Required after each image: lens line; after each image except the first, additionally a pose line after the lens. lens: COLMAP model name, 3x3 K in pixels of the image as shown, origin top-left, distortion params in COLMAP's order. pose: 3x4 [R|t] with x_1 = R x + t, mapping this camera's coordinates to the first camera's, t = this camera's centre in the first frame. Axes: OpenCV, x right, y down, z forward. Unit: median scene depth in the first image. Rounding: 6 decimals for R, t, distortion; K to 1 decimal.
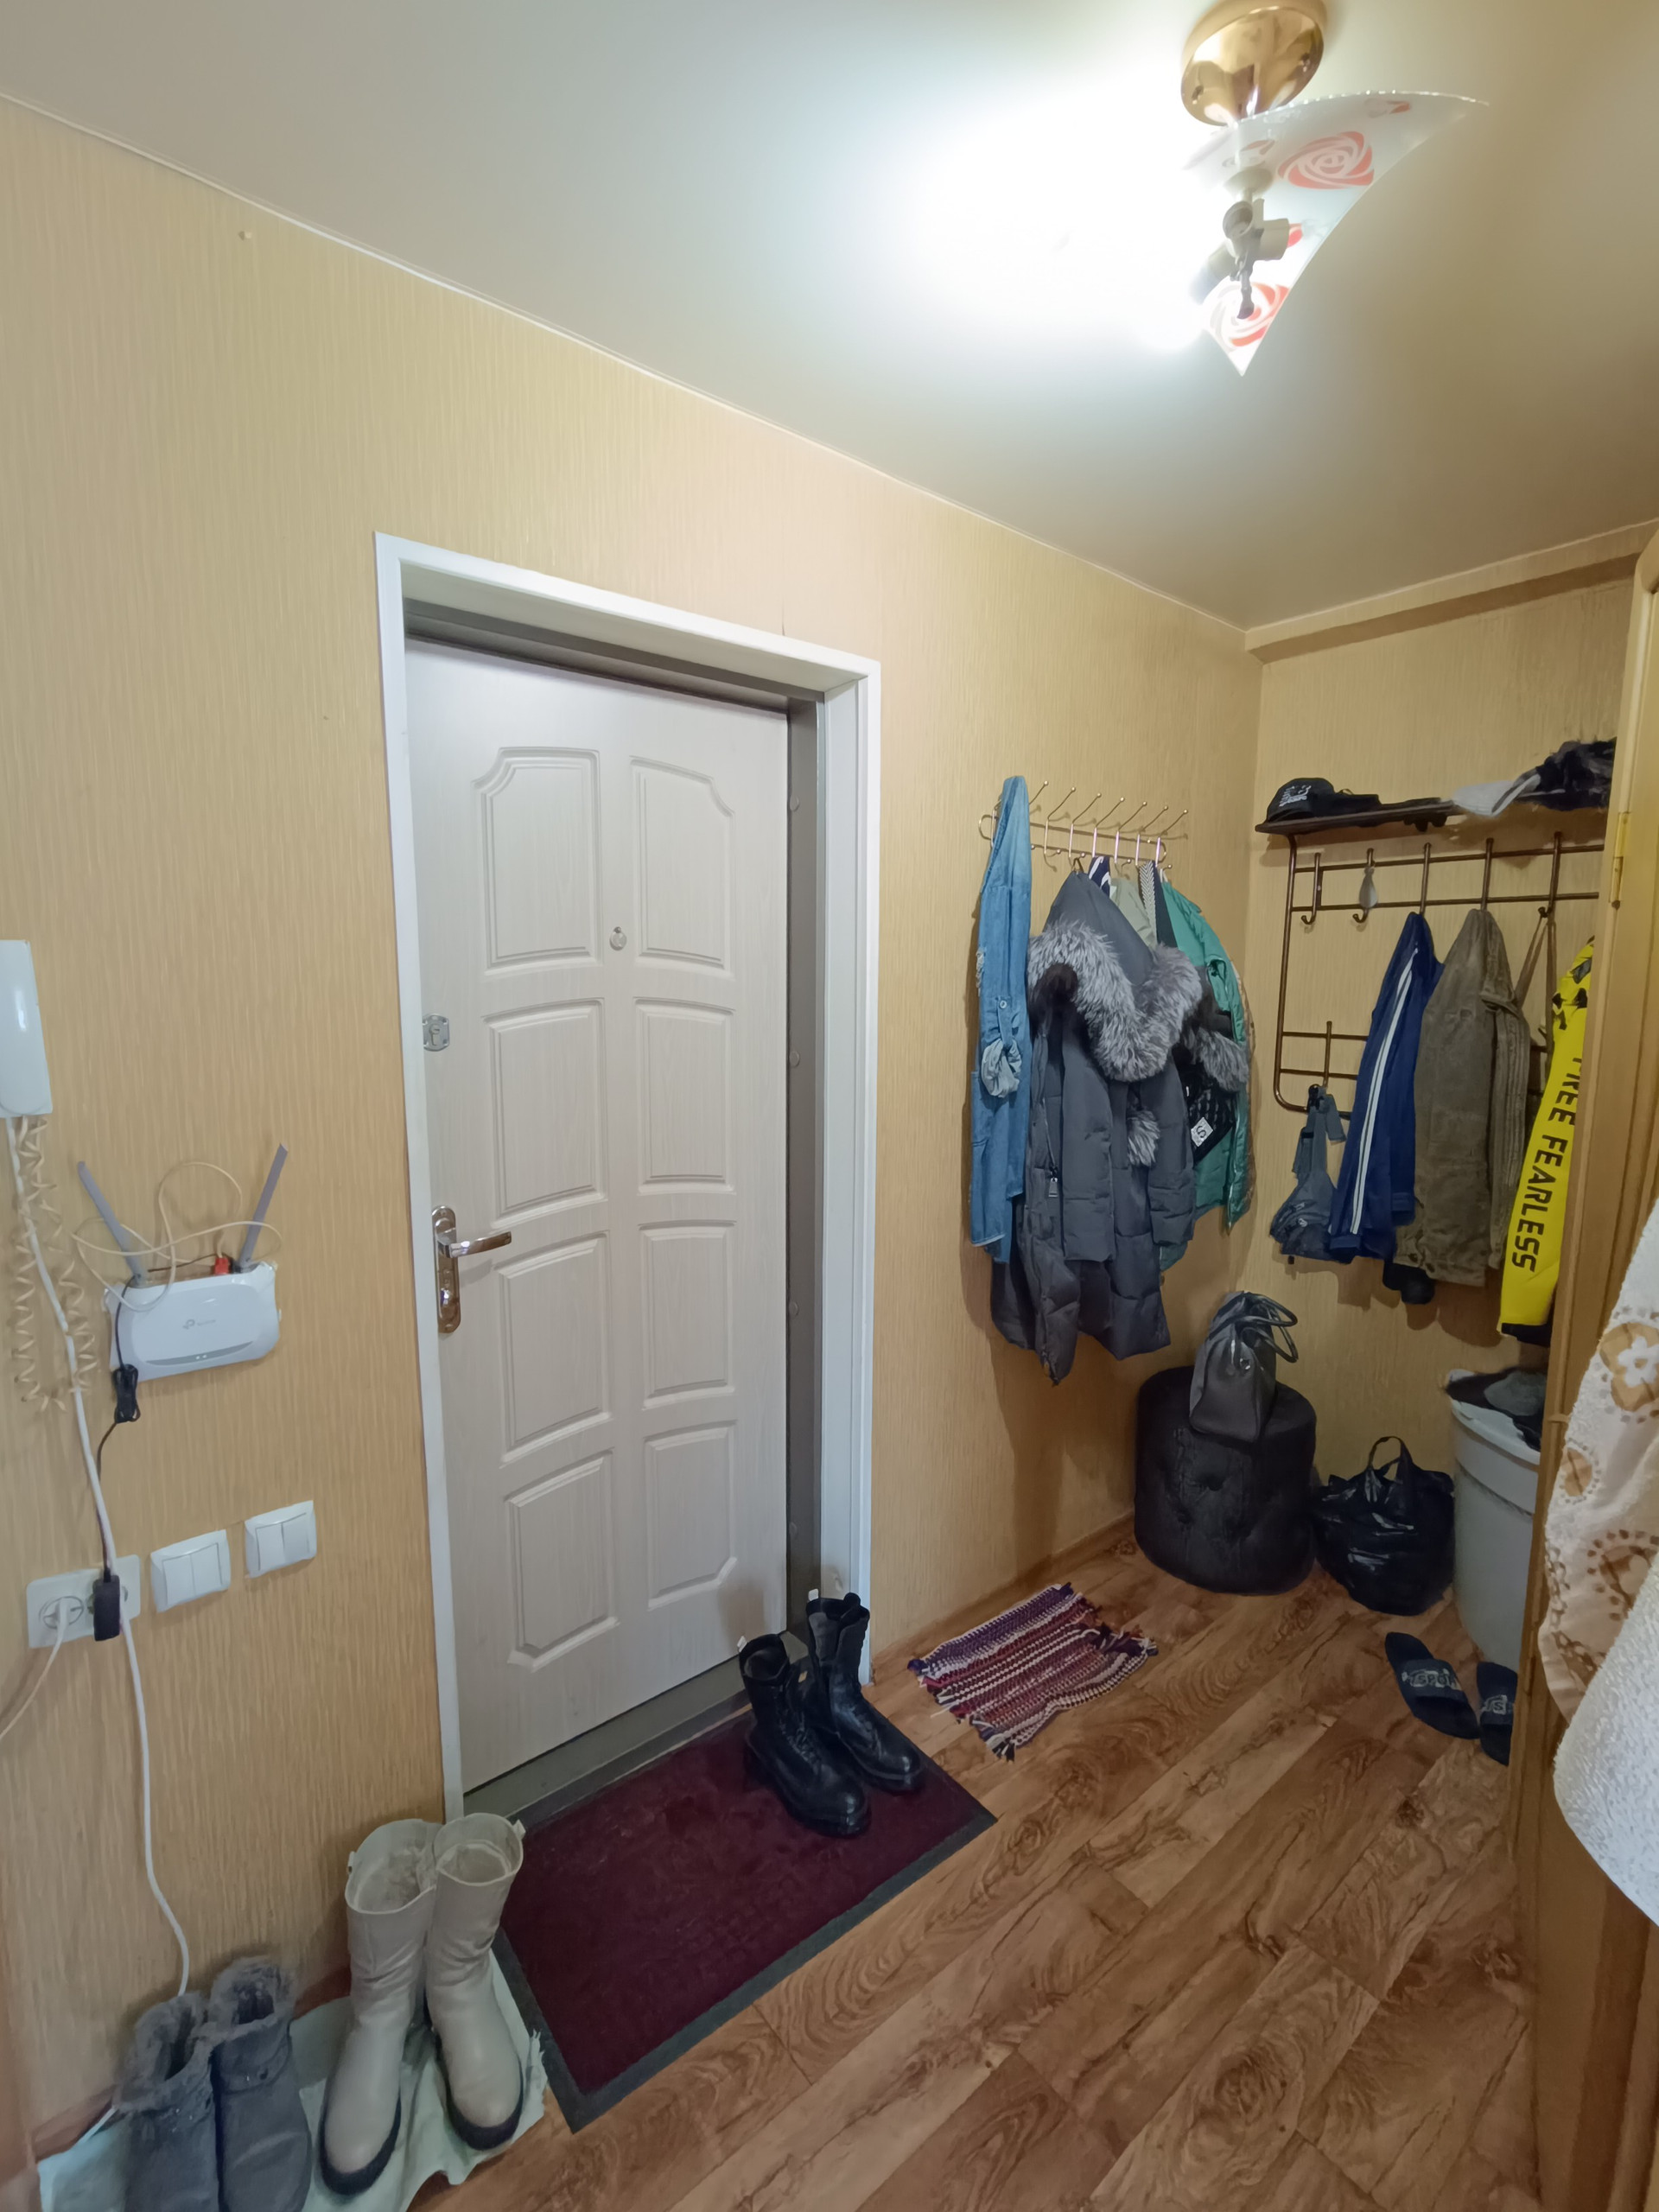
lens RADIAL K [[1006.0, 0, 829.5], [0, 1006.0, 1106.0], [0, 0, 1]] dist [-0.012667, 0.008498]
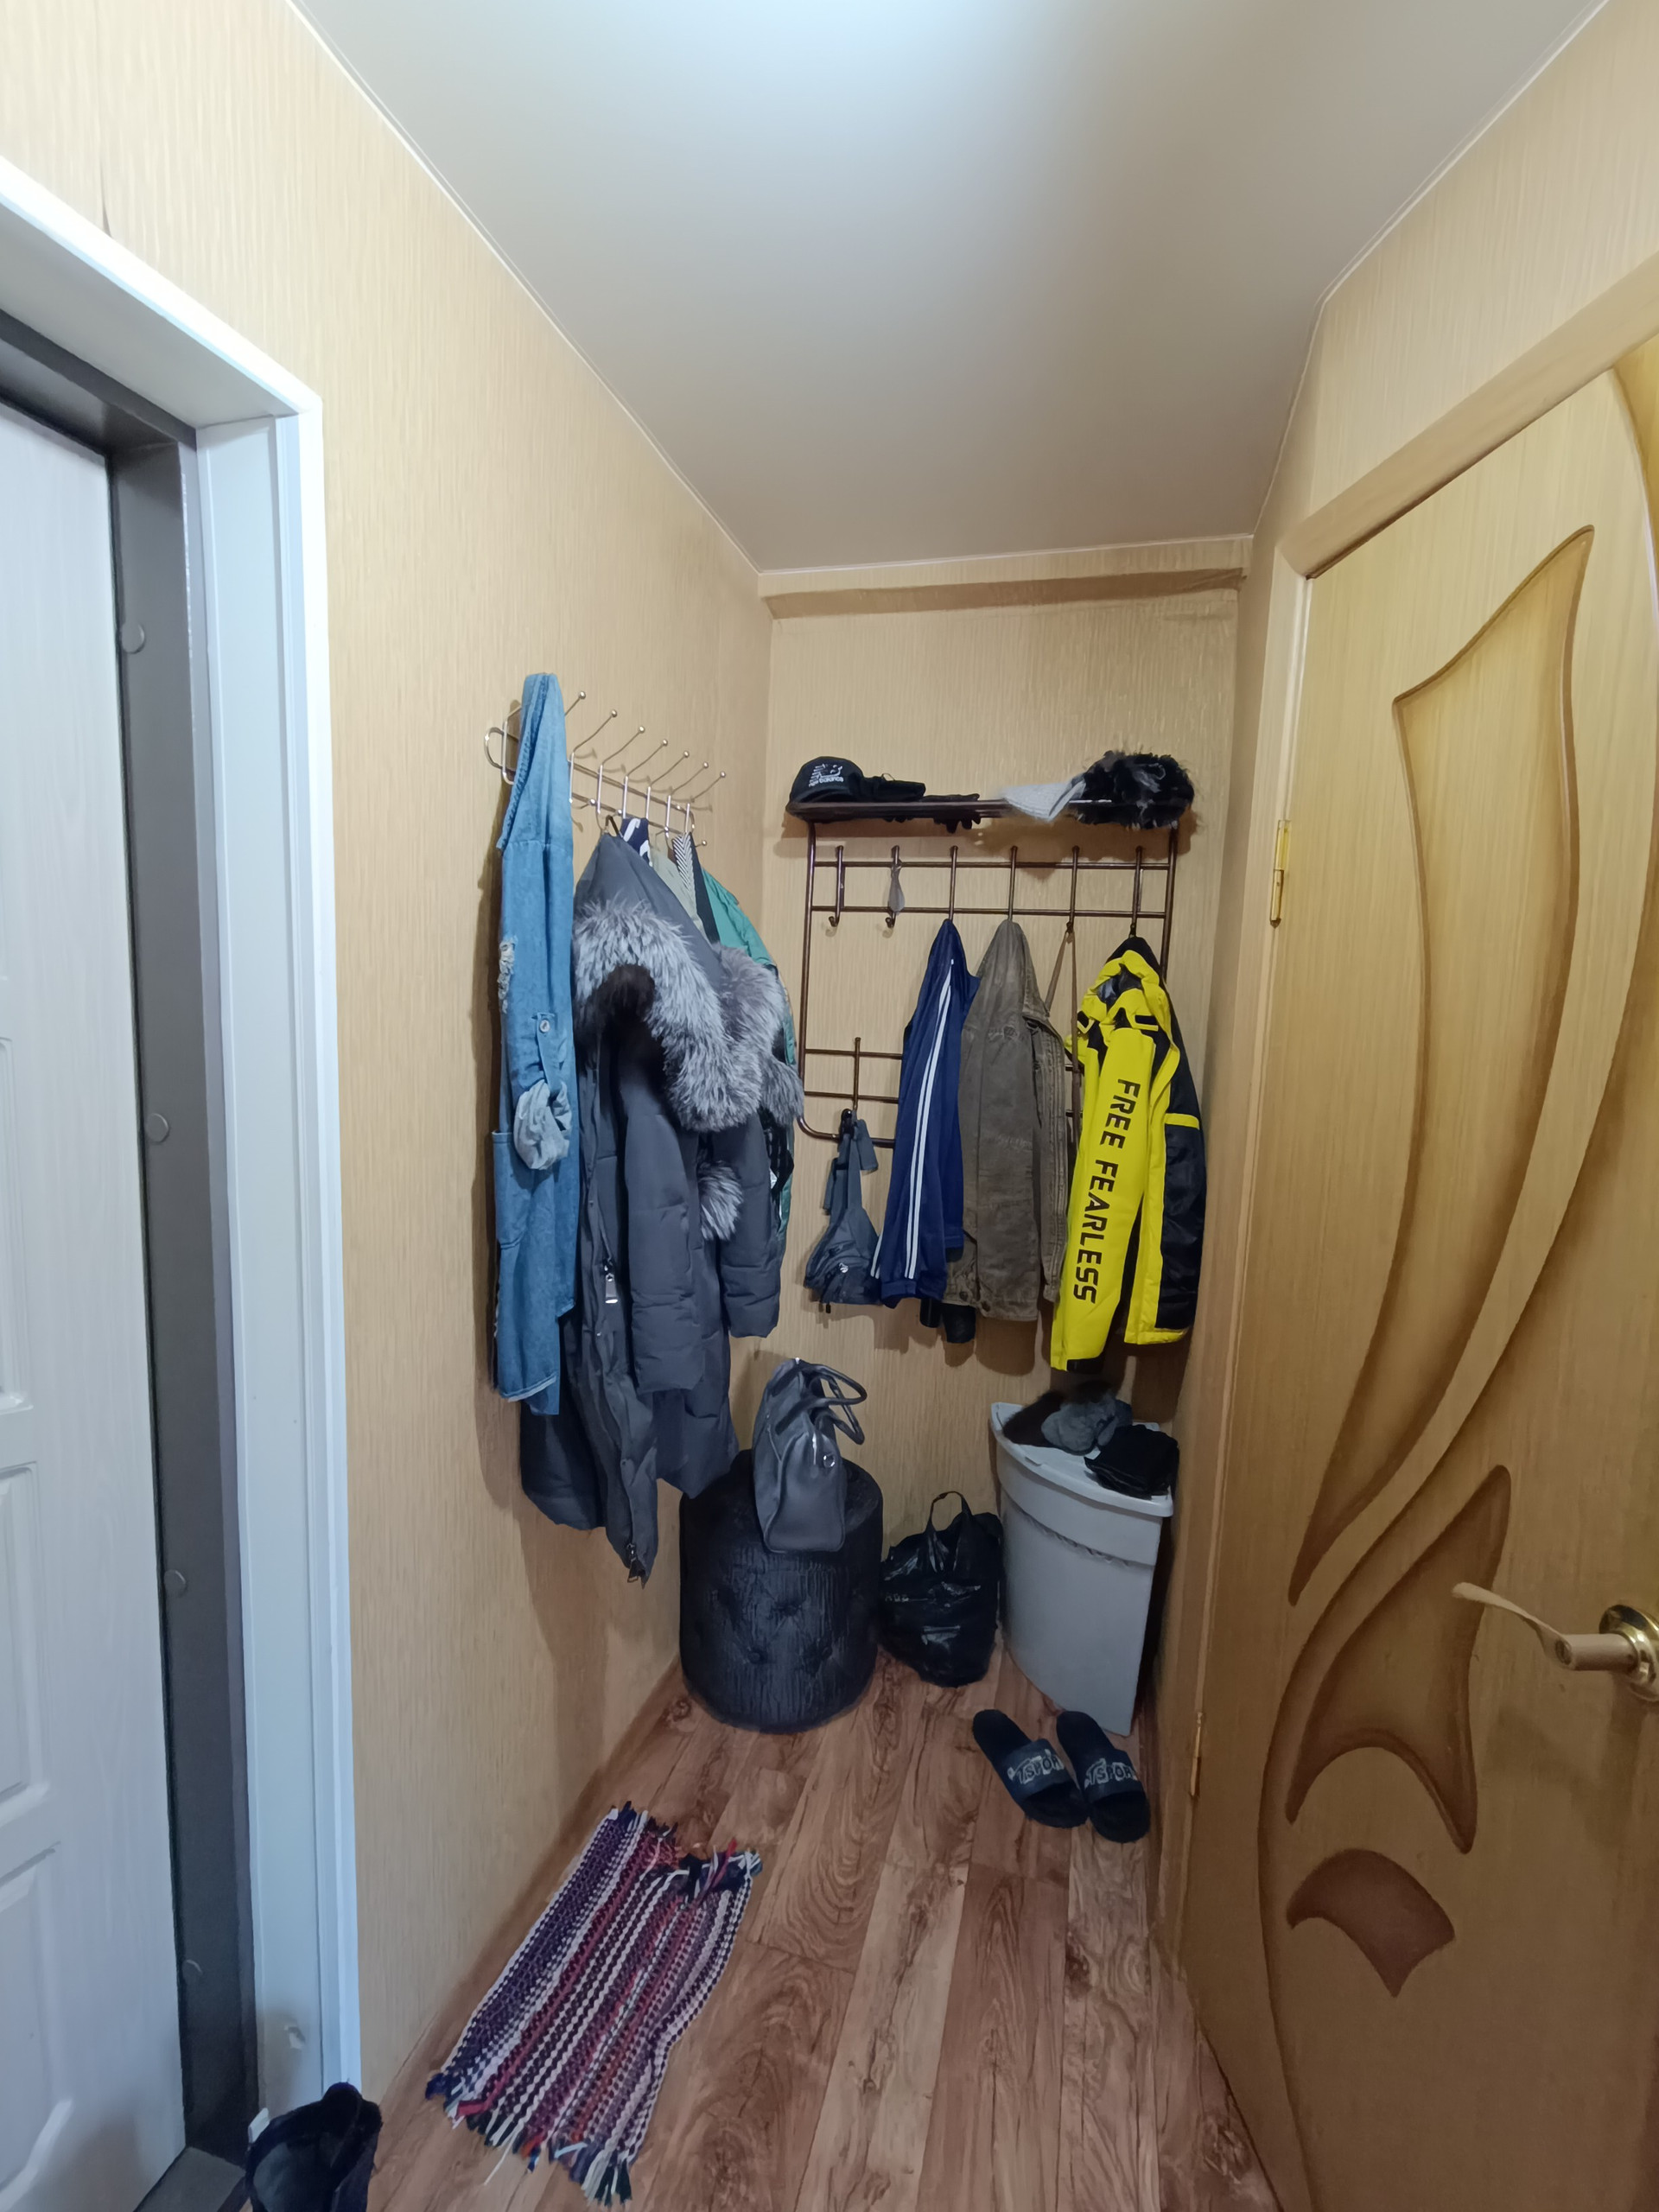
lens RADIAL K [[1006.0, 0, 829.5], [0, 1006.0, 1106.0], [0, 0, 1]] dist [-0.012667, 0.008498]
pose [[0.817709, -0.046730, 0.573733, -0.043444], [0.044457, 0.998849, 0.017993, -0.048230], [-0.573913, 0.010794, 0.818845, 0.335719]]
